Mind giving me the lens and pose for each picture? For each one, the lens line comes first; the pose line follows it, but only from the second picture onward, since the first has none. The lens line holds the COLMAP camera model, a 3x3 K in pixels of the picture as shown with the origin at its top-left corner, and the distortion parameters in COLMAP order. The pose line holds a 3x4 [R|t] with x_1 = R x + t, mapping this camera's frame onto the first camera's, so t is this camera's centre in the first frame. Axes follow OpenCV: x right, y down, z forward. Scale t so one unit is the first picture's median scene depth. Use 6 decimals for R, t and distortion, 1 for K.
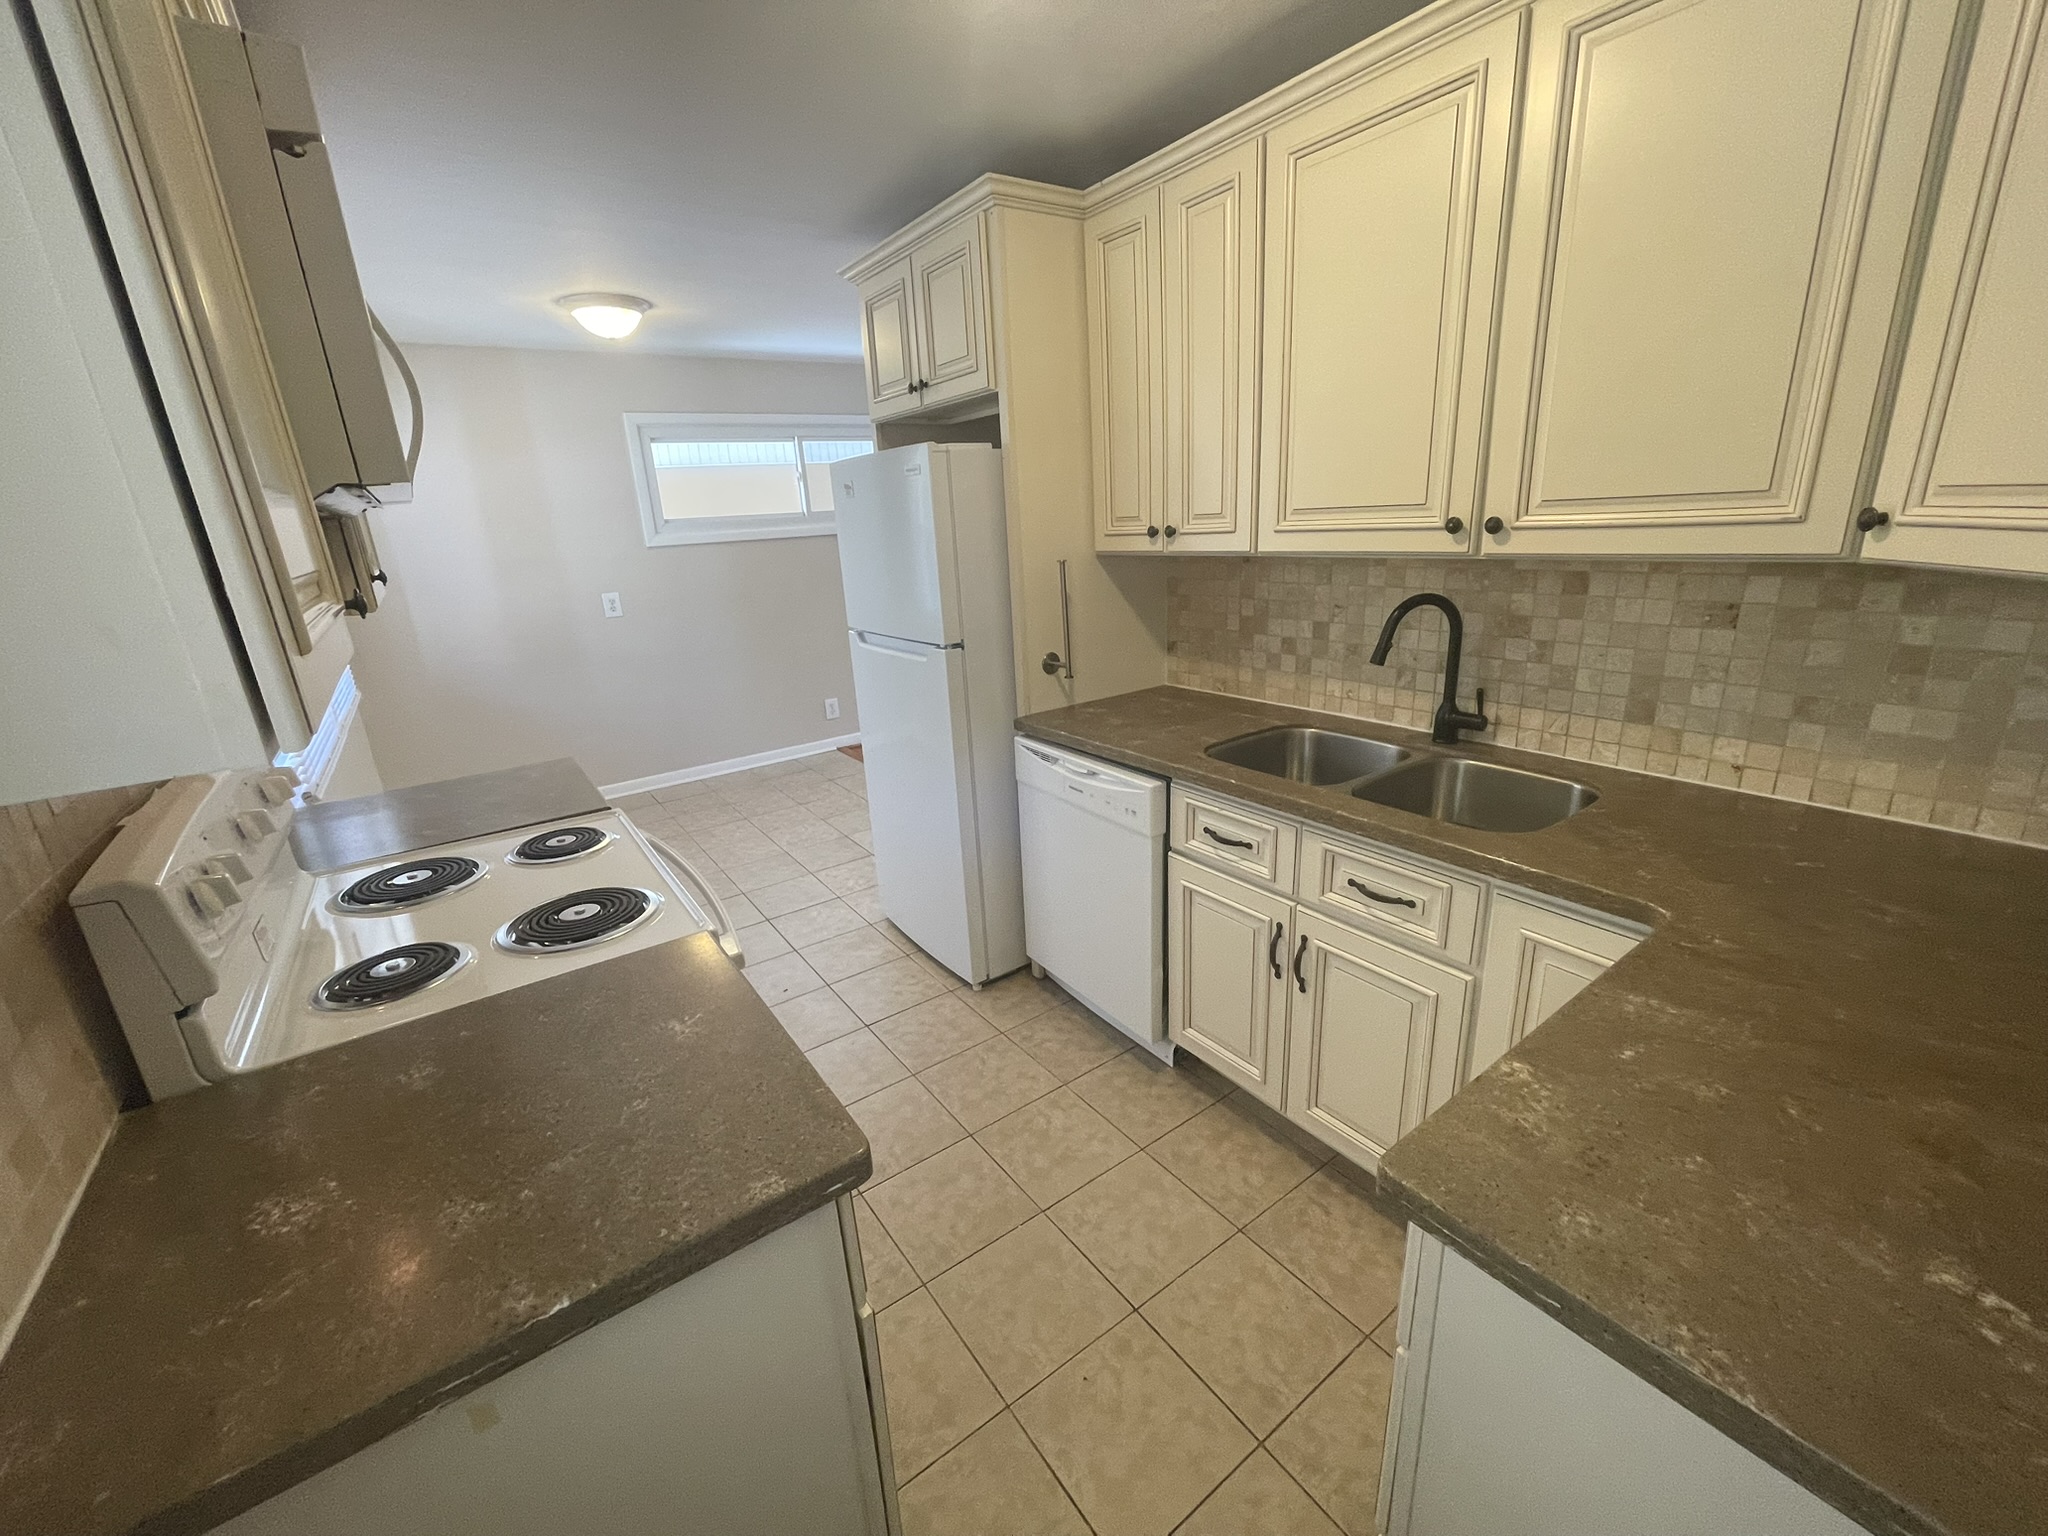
lens RADIAL K [[826.5, 0, 1030.7], [0, 826.5, 764.6], [0, 0, 1]] dist [-0.002661, 0.000212]
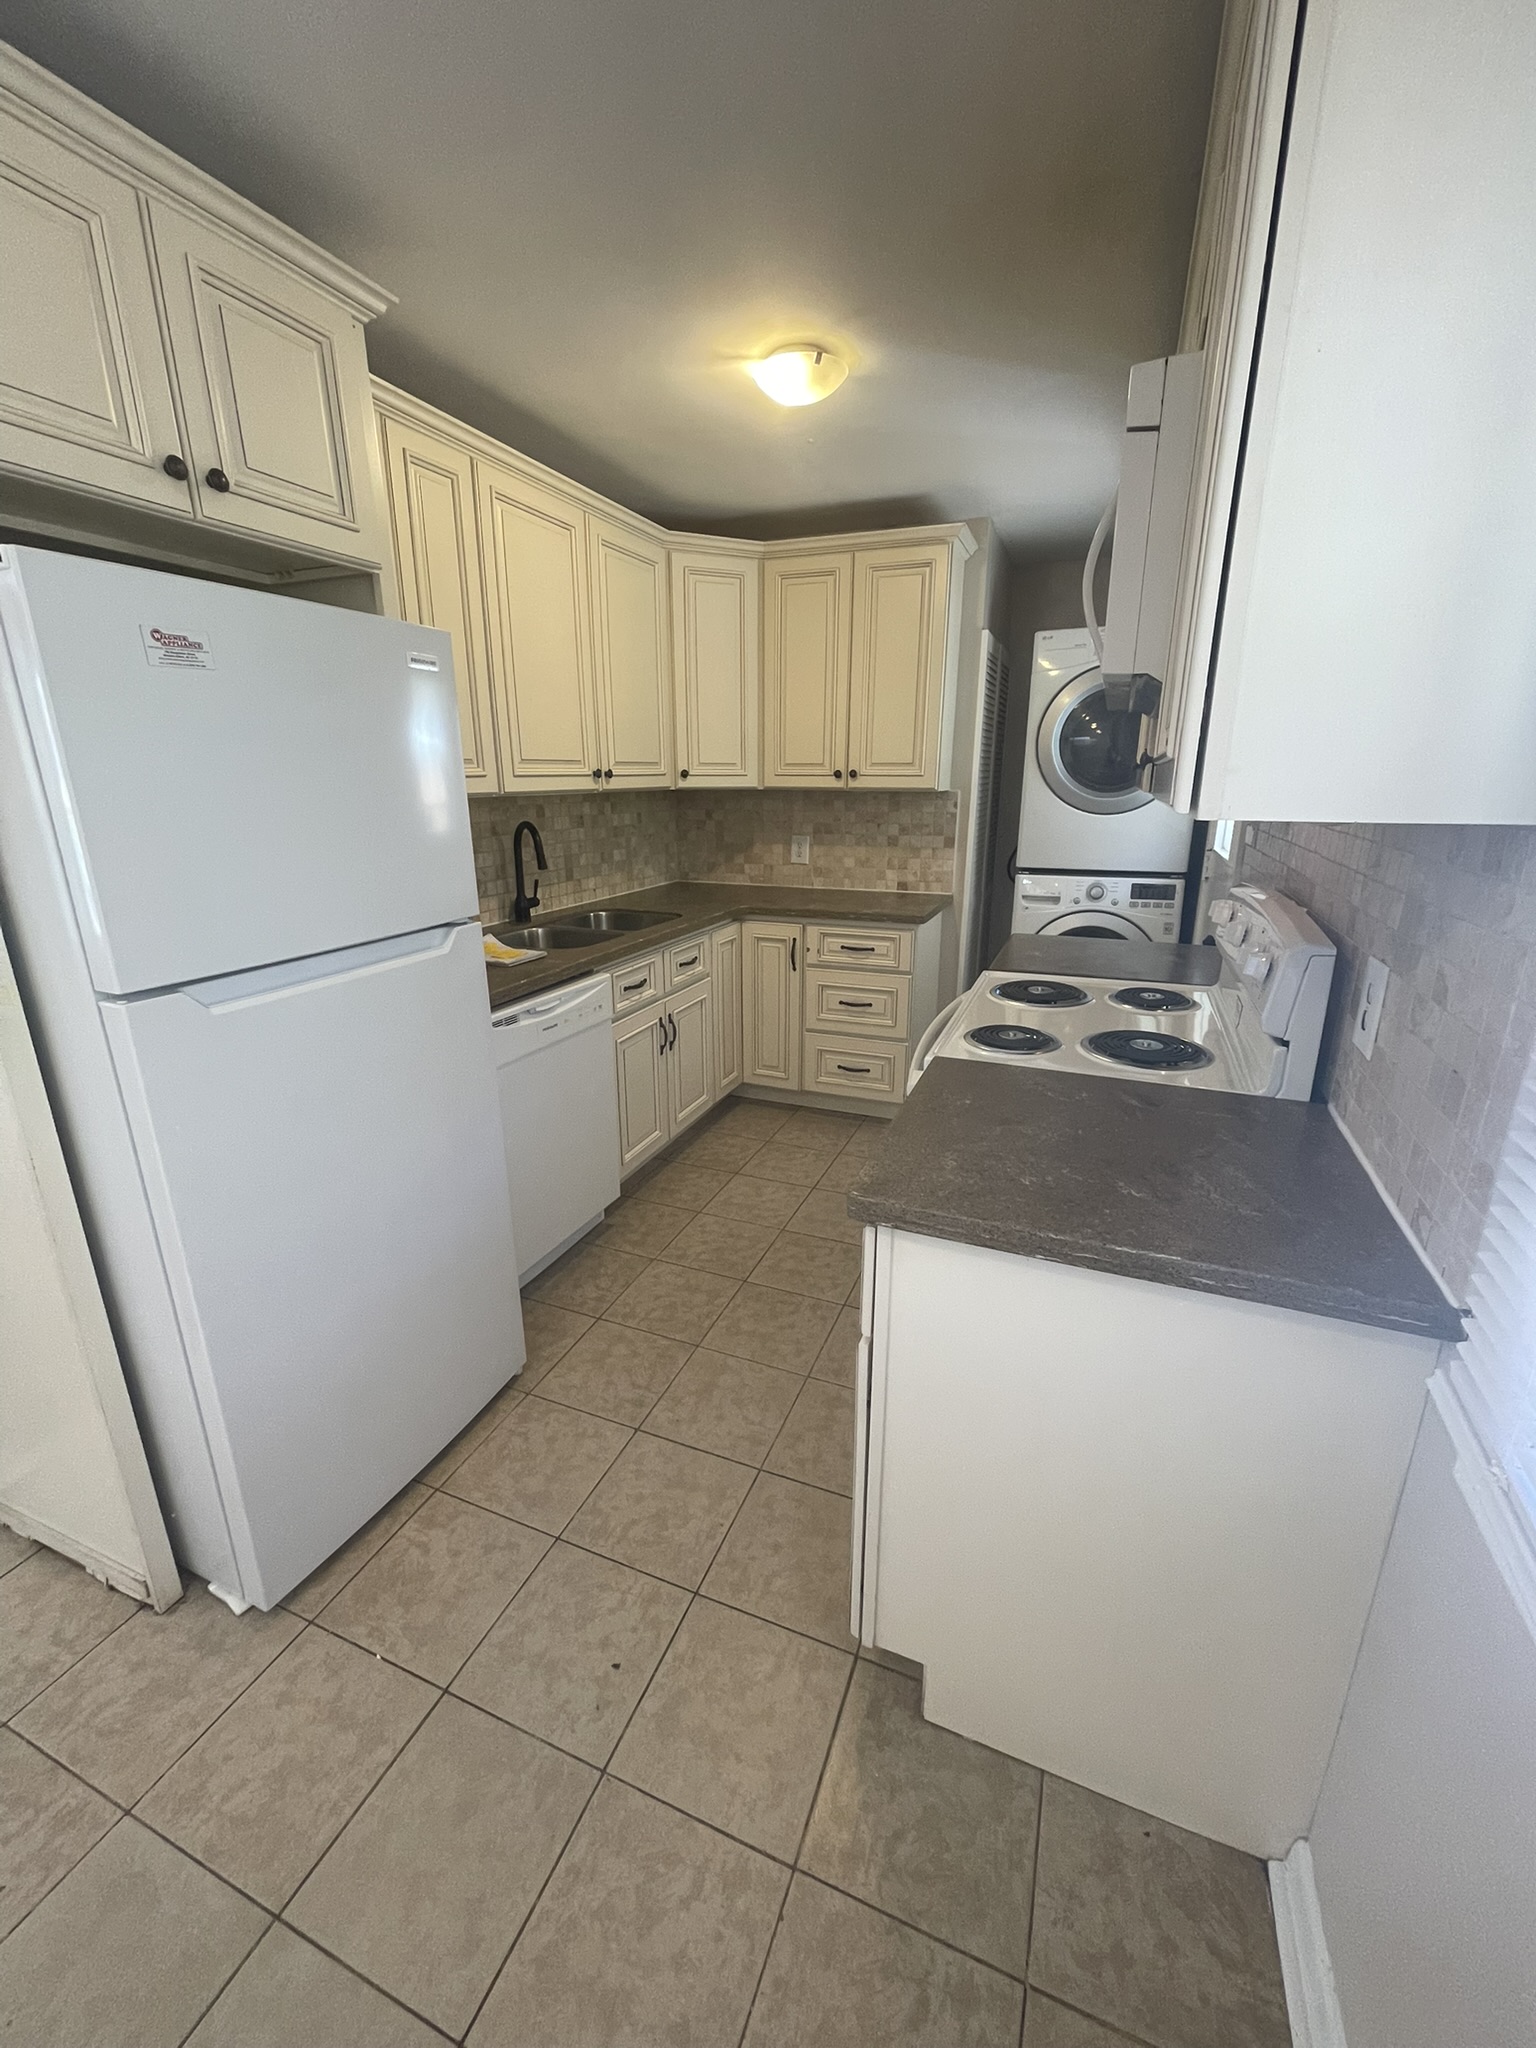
lens RADIAL K [[826.5, 0, 775.6], [0, 826.5, 1023.7], [0, 0, 1]] dist [-0.002661, 0.000212]
pose [[-0.532421, -0.204303, 0.821455, -1.223301], [0.262054, 0.882980, 0.389454, -0.392306], [-0.804895, 0.422619, -0.416579, 1.594132]]
